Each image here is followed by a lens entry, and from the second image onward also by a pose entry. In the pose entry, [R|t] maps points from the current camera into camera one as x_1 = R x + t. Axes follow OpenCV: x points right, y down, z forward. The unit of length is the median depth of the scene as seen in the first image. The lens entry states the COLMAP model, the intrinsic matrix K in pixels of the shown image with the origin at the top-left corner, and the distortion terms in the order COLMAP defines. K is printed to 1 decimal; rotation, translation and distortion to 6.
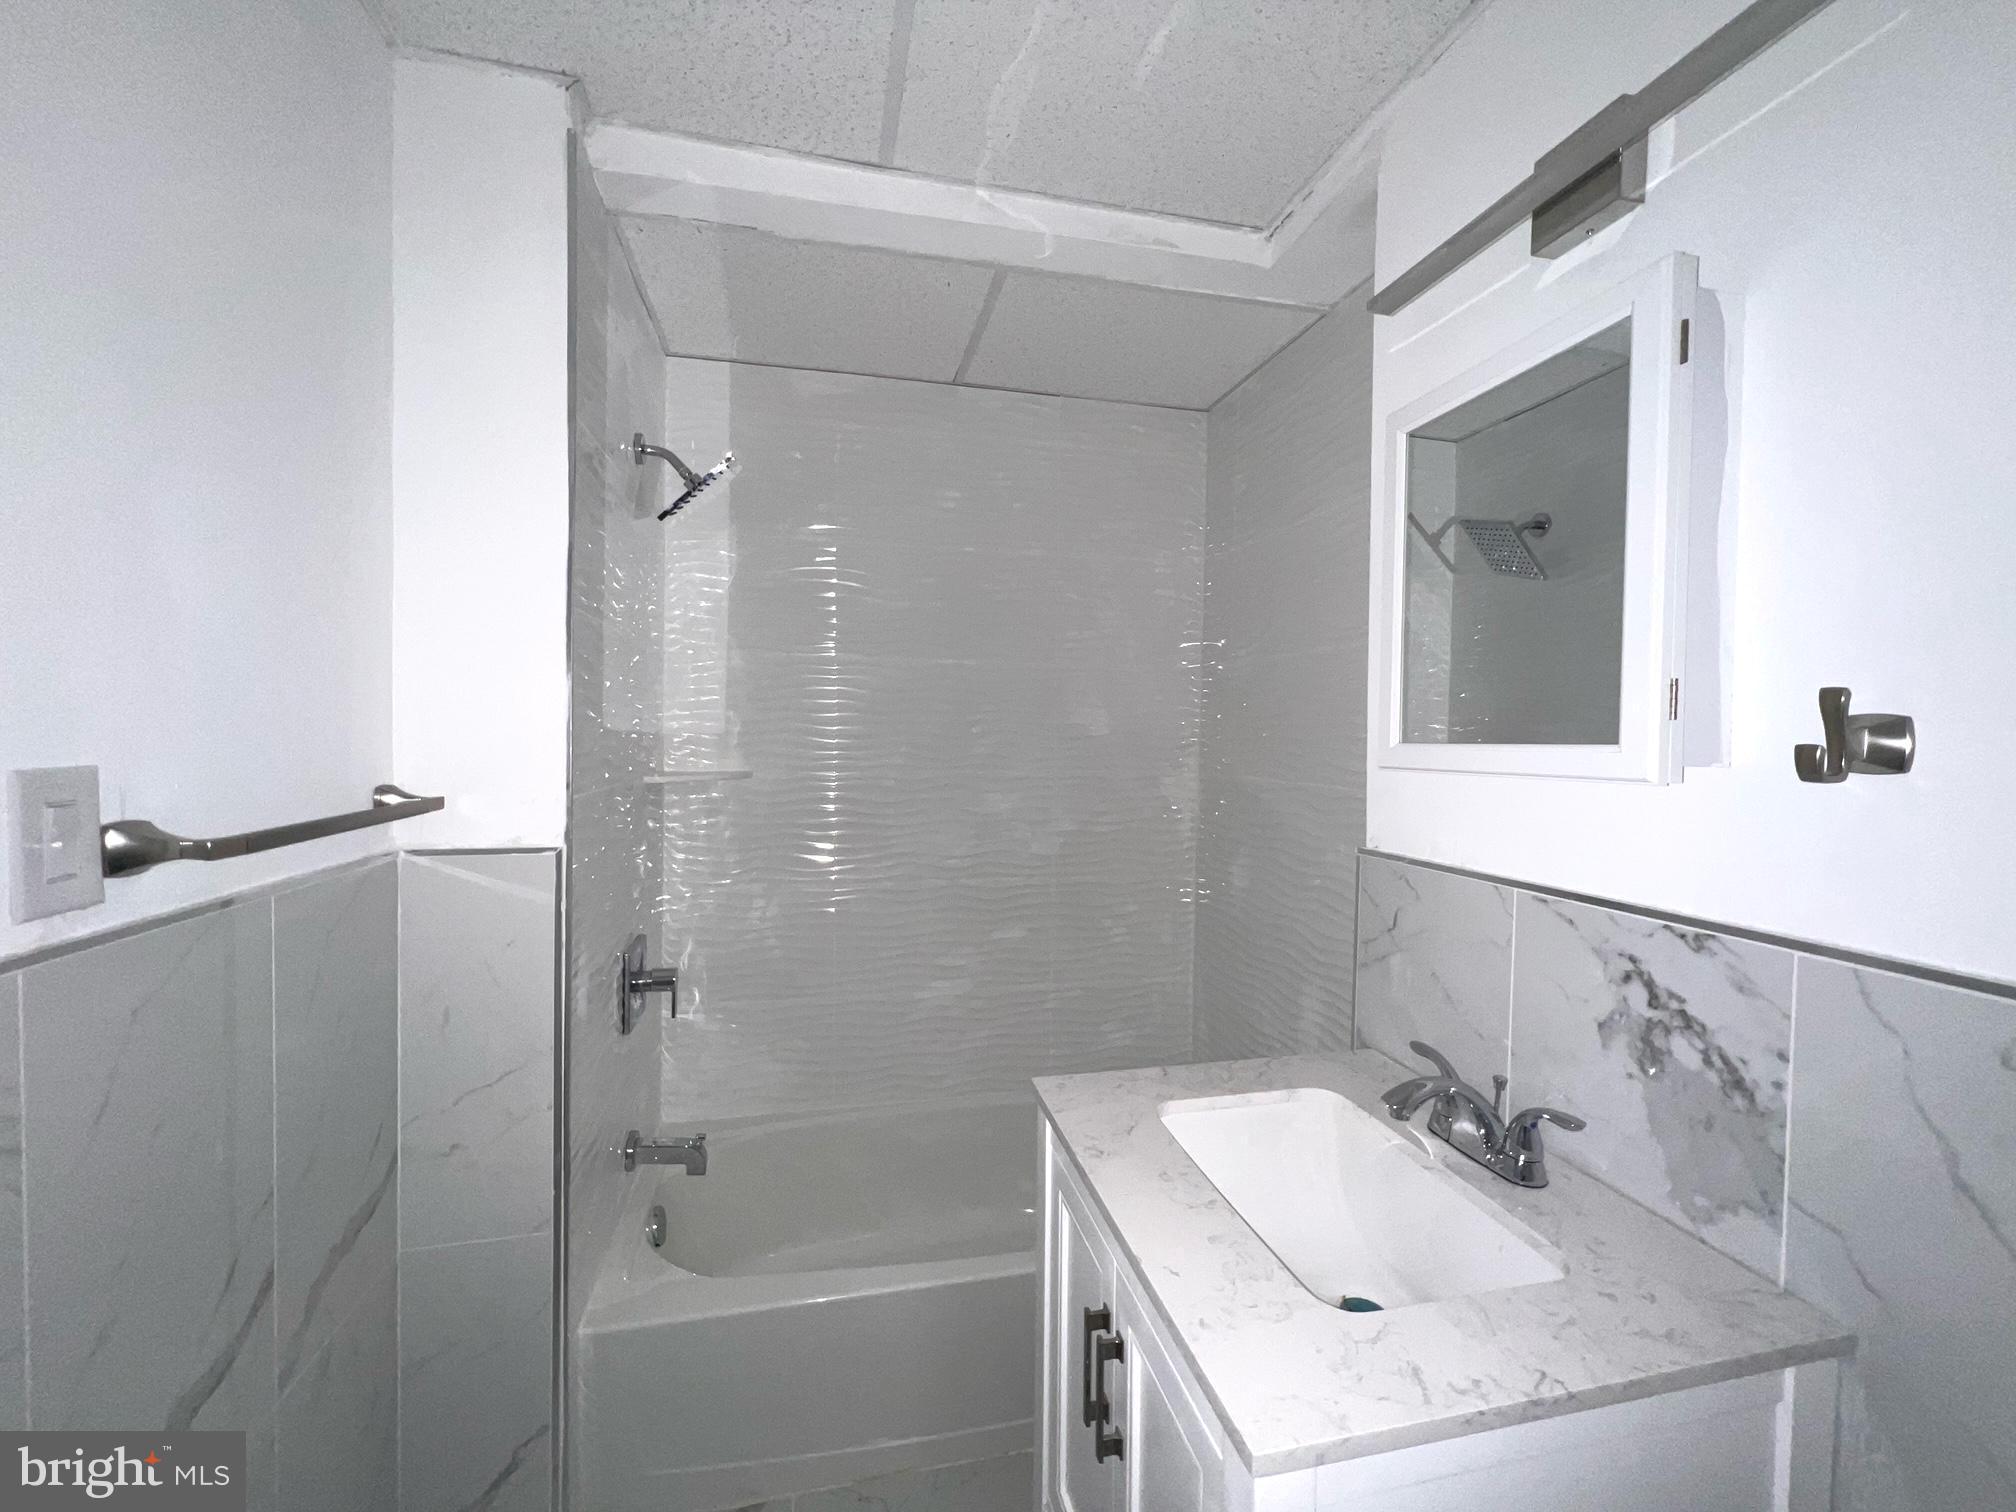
lens RADIAL K [[805.0, 0, 1004.0], [0, 805.0, 755.3], [0, 0, 1]] dist [-0.001352, 0.000763]
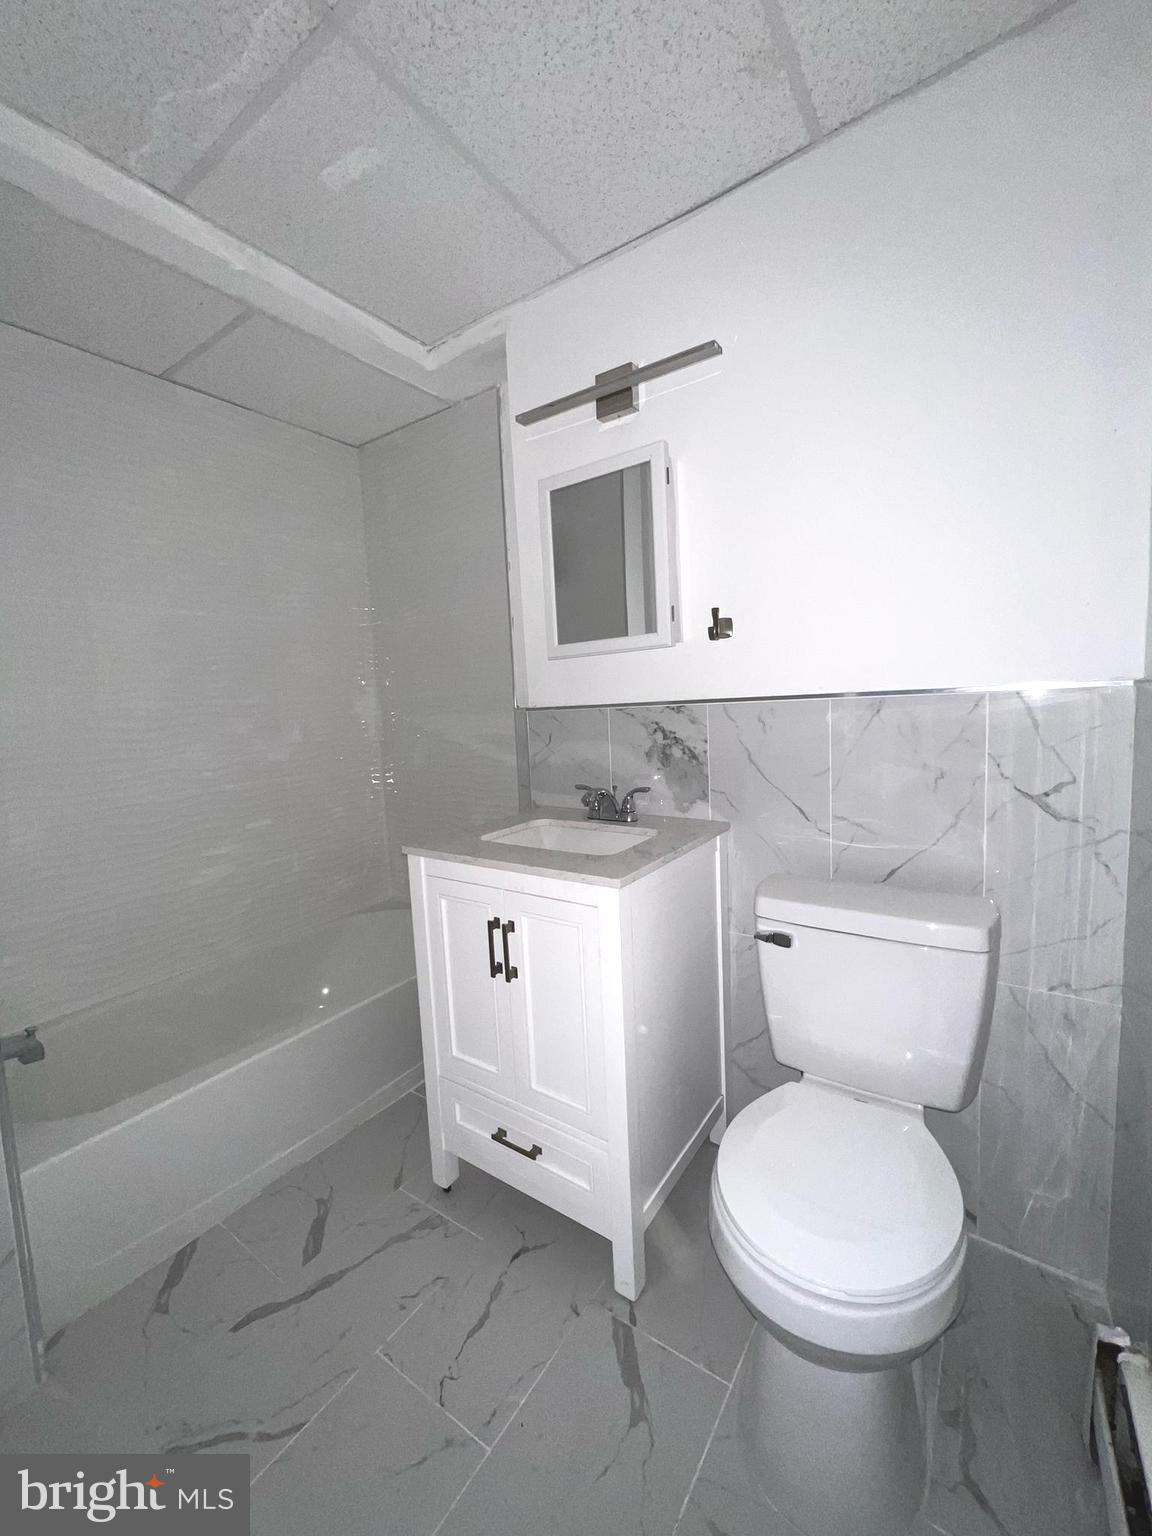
lens RADIAL K [[613.3, 0, 576.2], [0, 613.3, 763.7], [0, 0, 1]] dist [-0.001352, 0.000763]
pose [[0.734405, -0.116814, 0.668583, -0.516395], [0.076053, 0.993037, 0.089961, 0.137264], [-0.674437, -0.015220, 0.738176, -0.184650]]
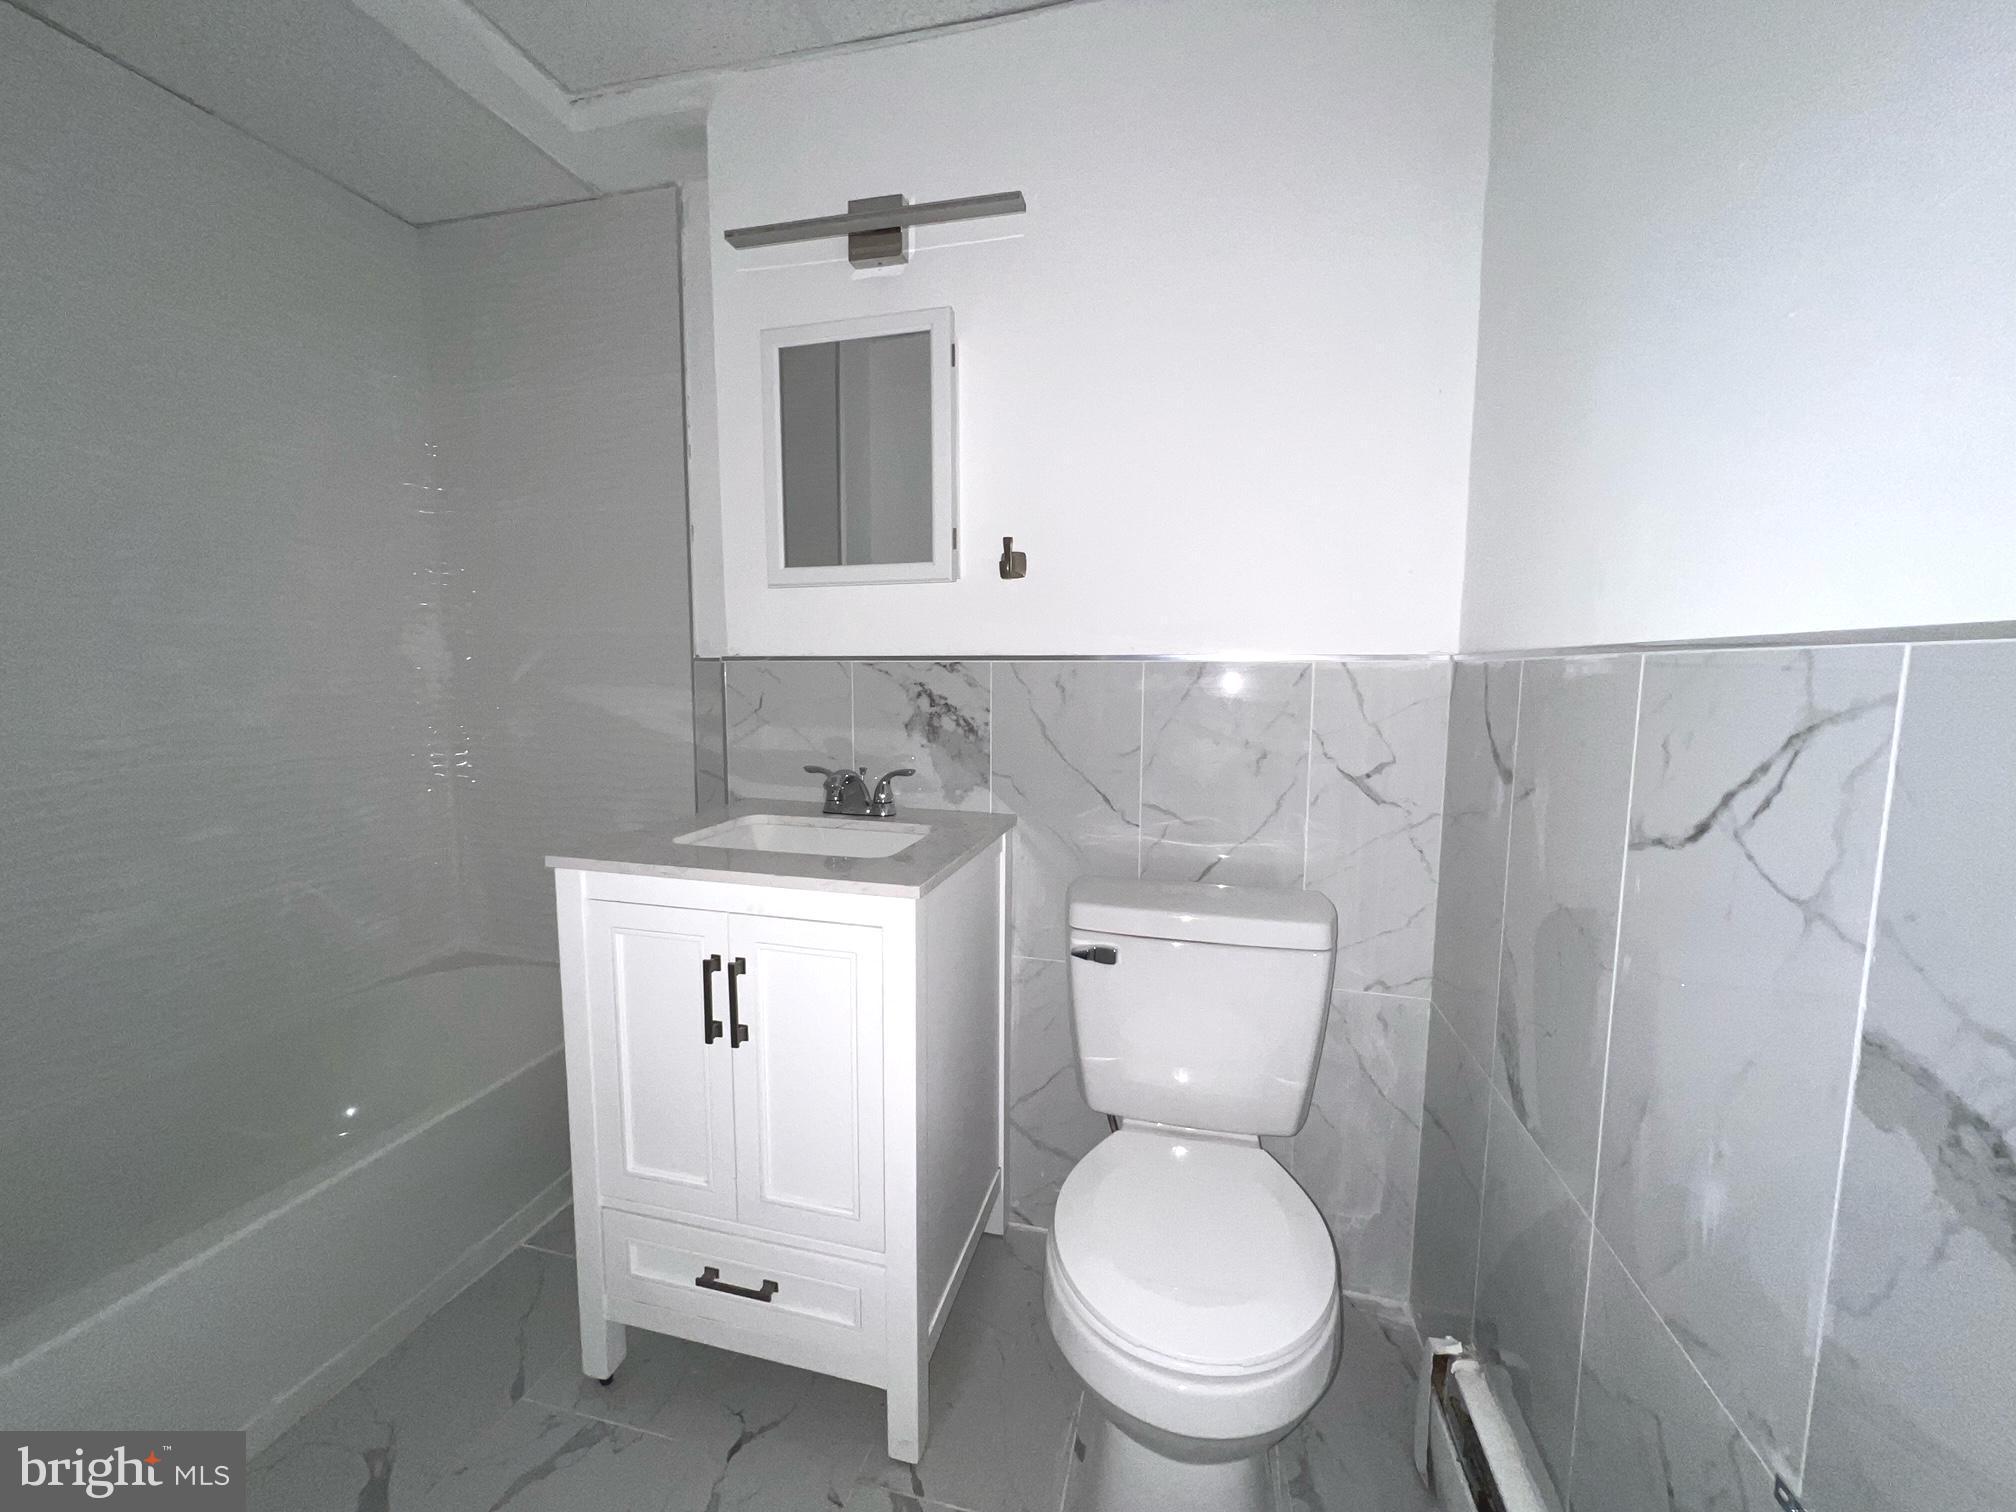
lens RADIAL K [[804.1, 0, 999.7], [0, 804.1, 755.8], [0, 0, 1]] dist [-0.000514, 0.000086]
pose [[0.457297, -0.104361, 0.883169, -0.600424], [0.024936, 0.994205, 0.104570, 0.166506], [-0.888964, -0.025797, 0.457249, -0.023229]]
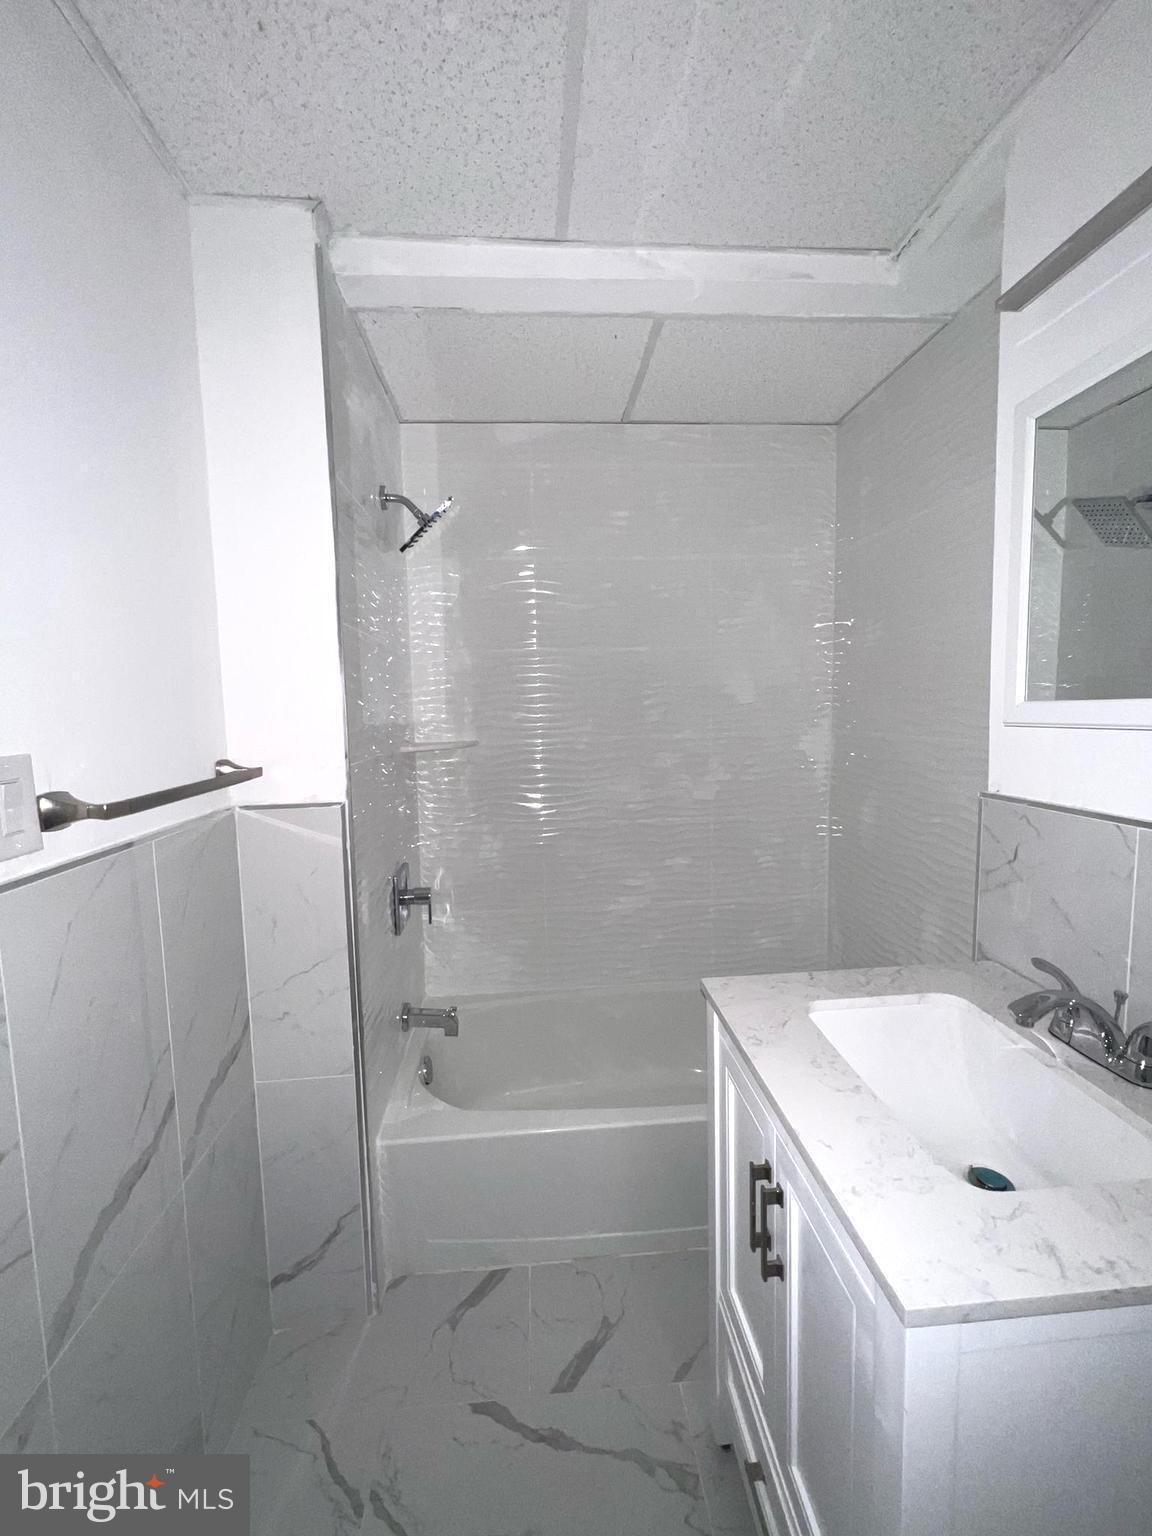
lens RADIAL K [[613.3, 0, 576.2], [0, 613.3, 763.7], [0, 0, 1]] dist [-0.001352, 0.000763]
pose [[0.988624, -0.024187, -0.148451, -0.007869], [0.034168, 0.997297, 0.065055, -0.004362], [0.146476, -0.069387, 0.986778, 0.042483]]
